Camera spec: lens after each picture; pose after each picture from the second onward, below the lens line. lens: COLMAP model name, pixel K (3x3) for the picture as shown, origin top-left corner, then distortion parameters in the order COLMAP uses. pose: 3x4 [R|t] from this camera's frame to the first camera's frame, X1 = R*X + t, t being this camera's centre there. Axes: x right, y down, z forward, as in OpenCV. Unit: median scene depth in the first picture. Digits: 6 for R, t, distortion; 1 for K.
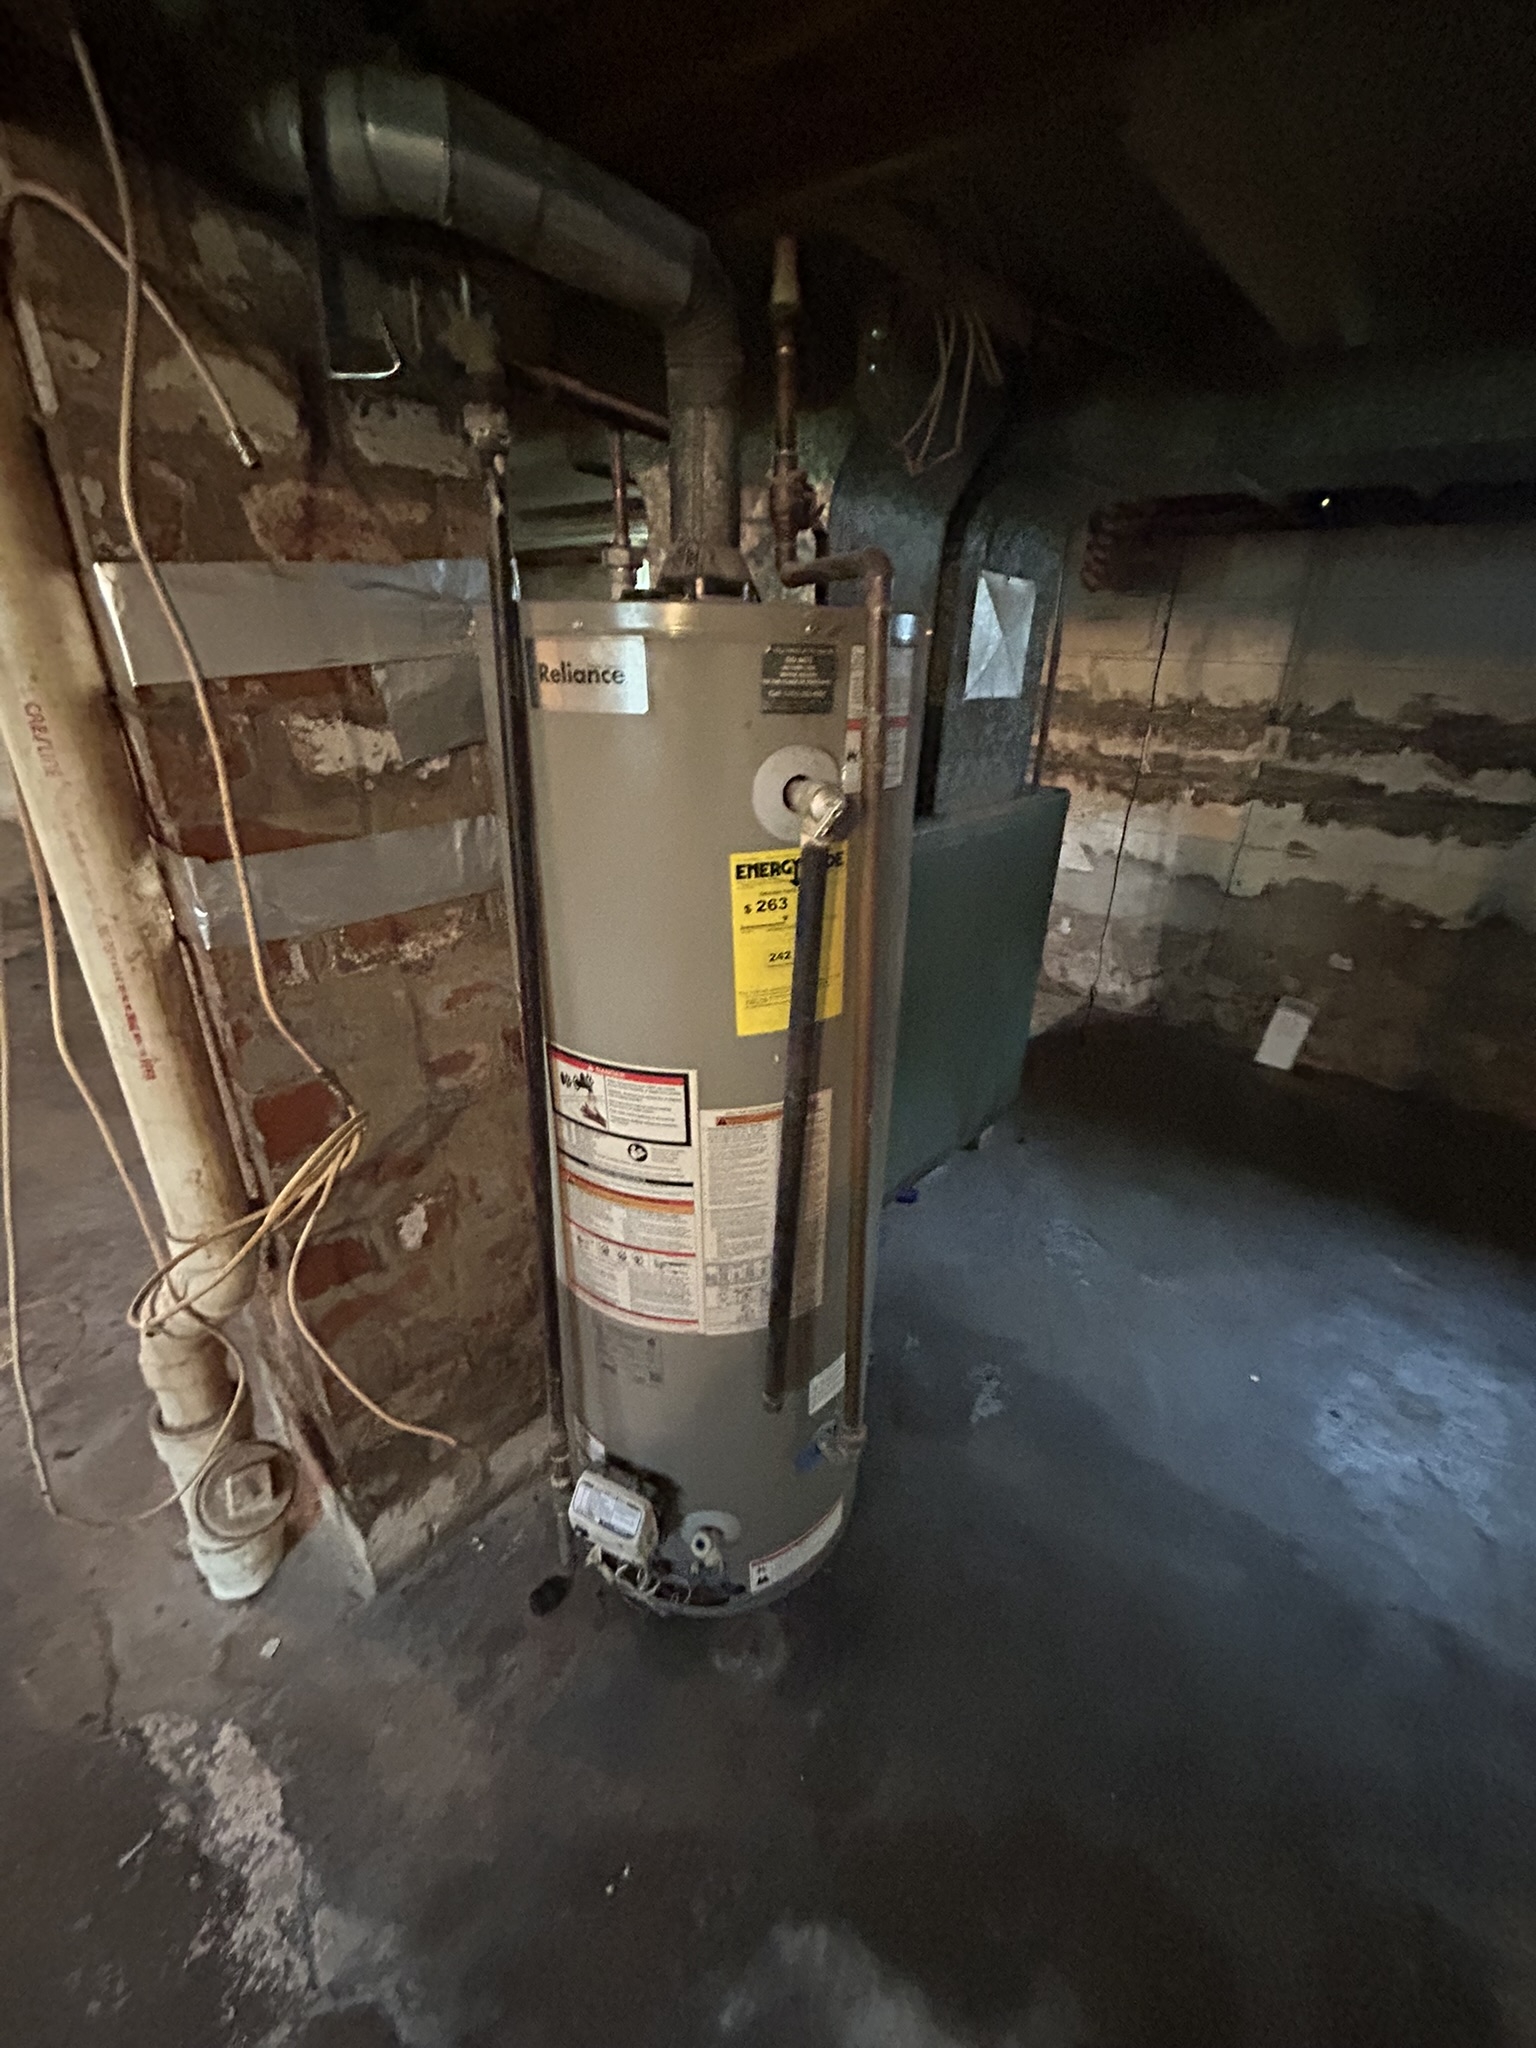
lens RADIAL K [[832.2, 0, 773.8], [0, 832.2, 1028.9], [0, 0, 1]] dist [-0.001253, -0.000201]
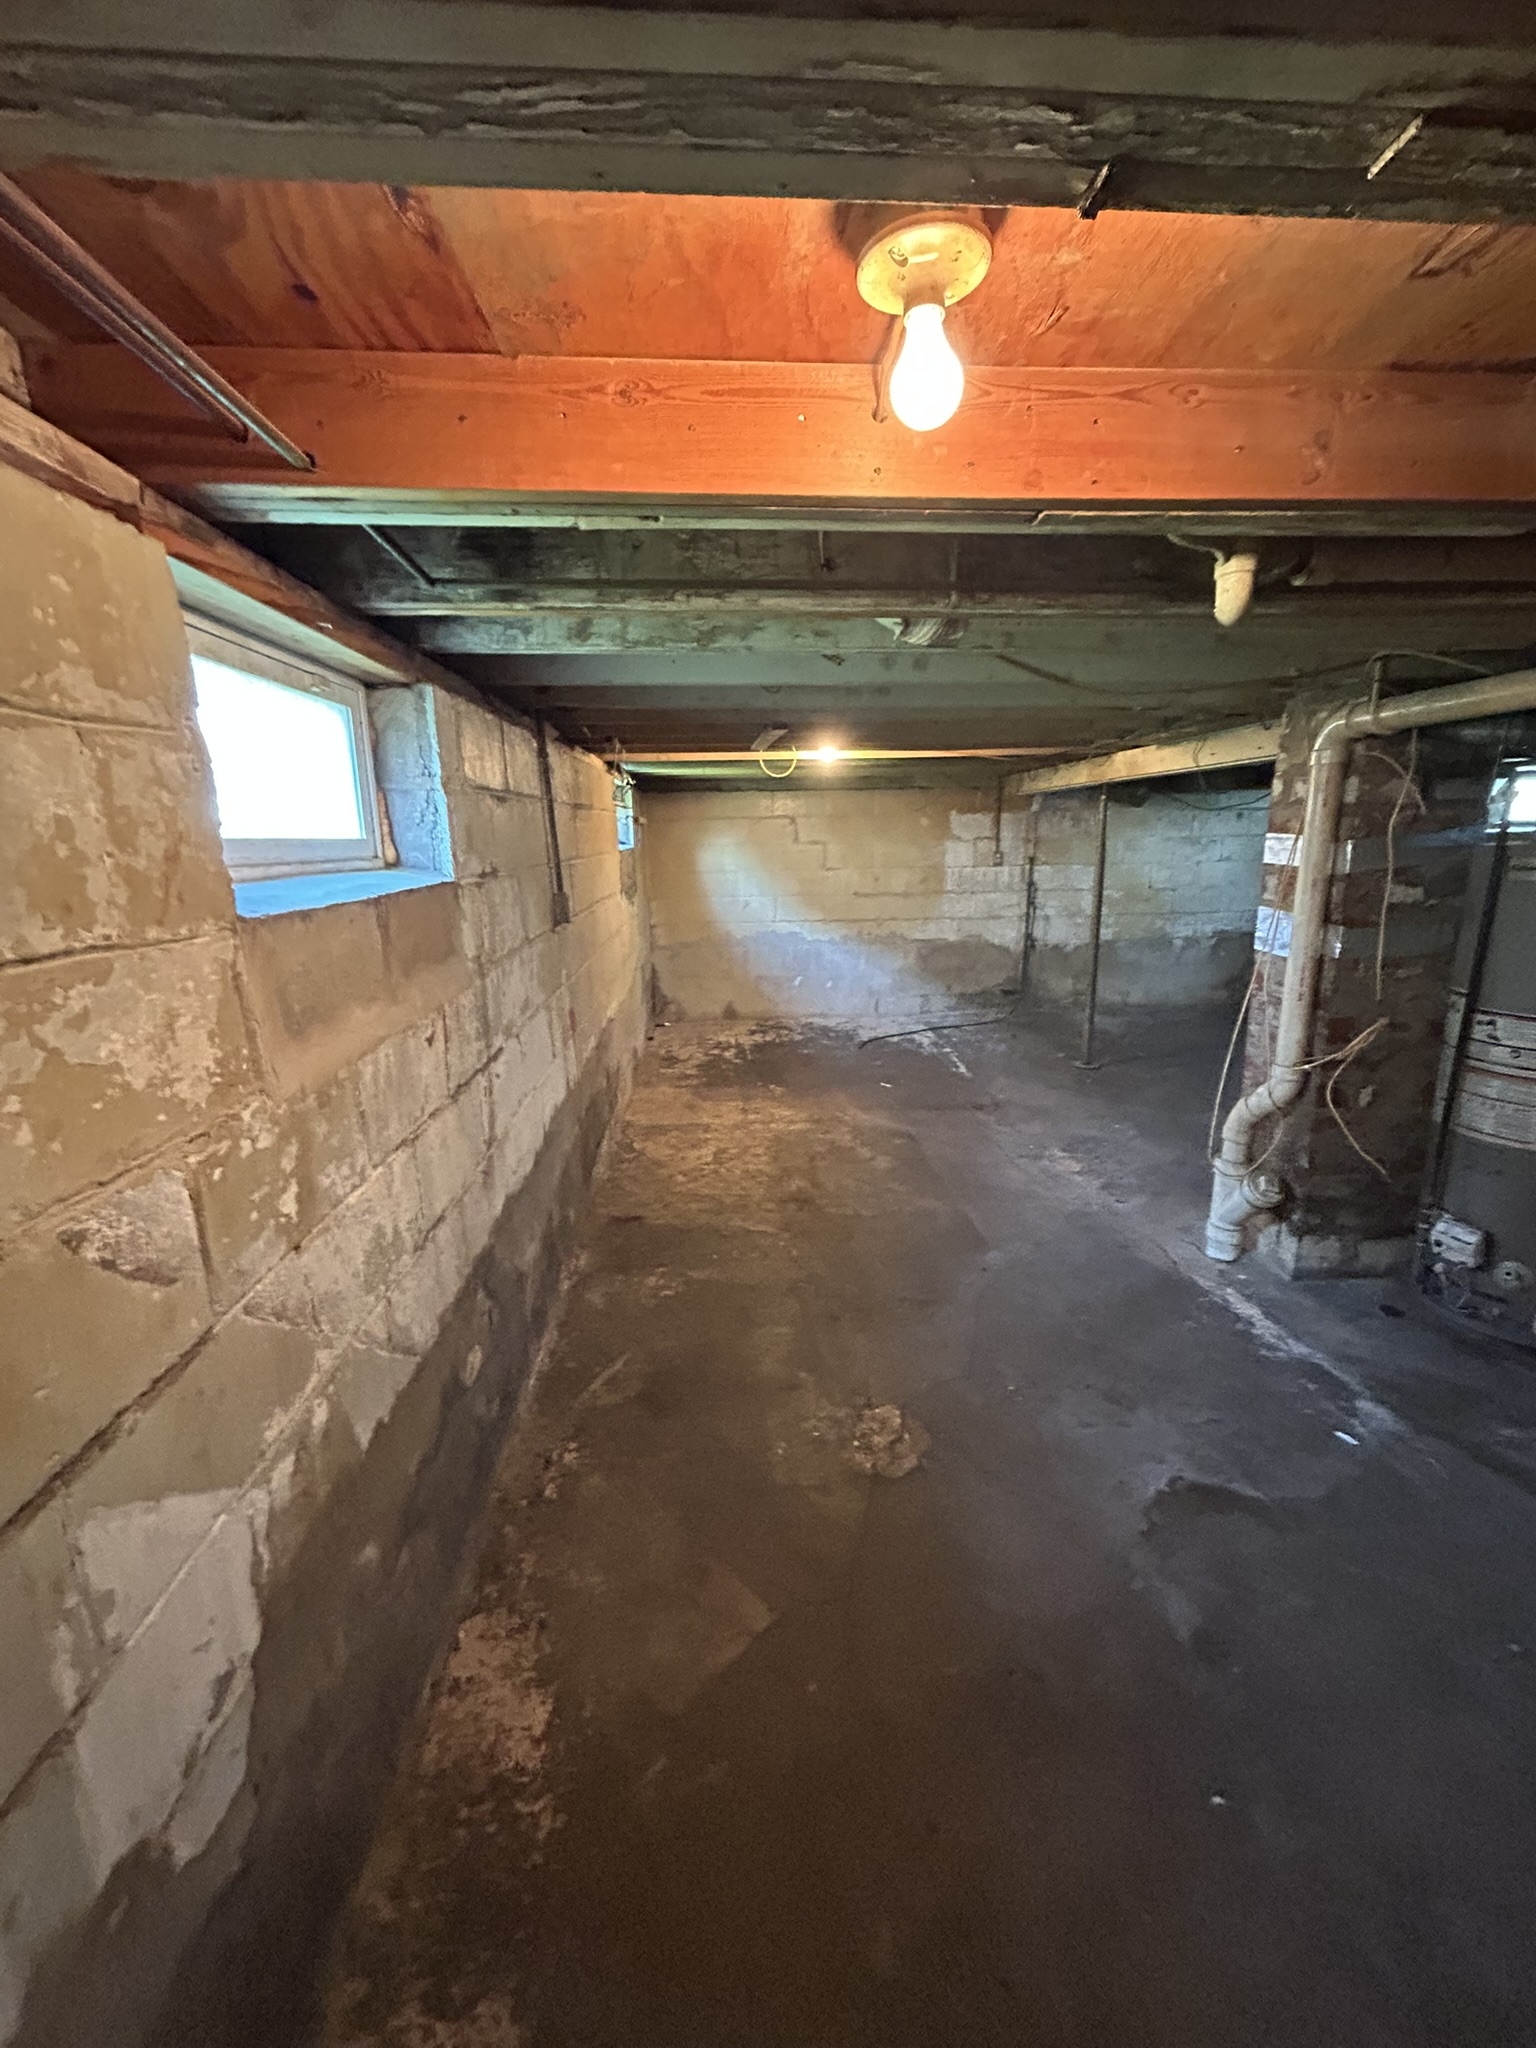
lens RADIAL K [[832.2, 0, 767.5], [0, 832.2, 1031.3], [0, 0, 1]] dist [-0.001253, -0.000201]
pose [[0.695654, 0.113929, -0.709285, 0.023906], [-0.252382, 0.963165, -0.092823, 0.678665], [0.672583, 0.243584, 0.698784, -1.707606]]
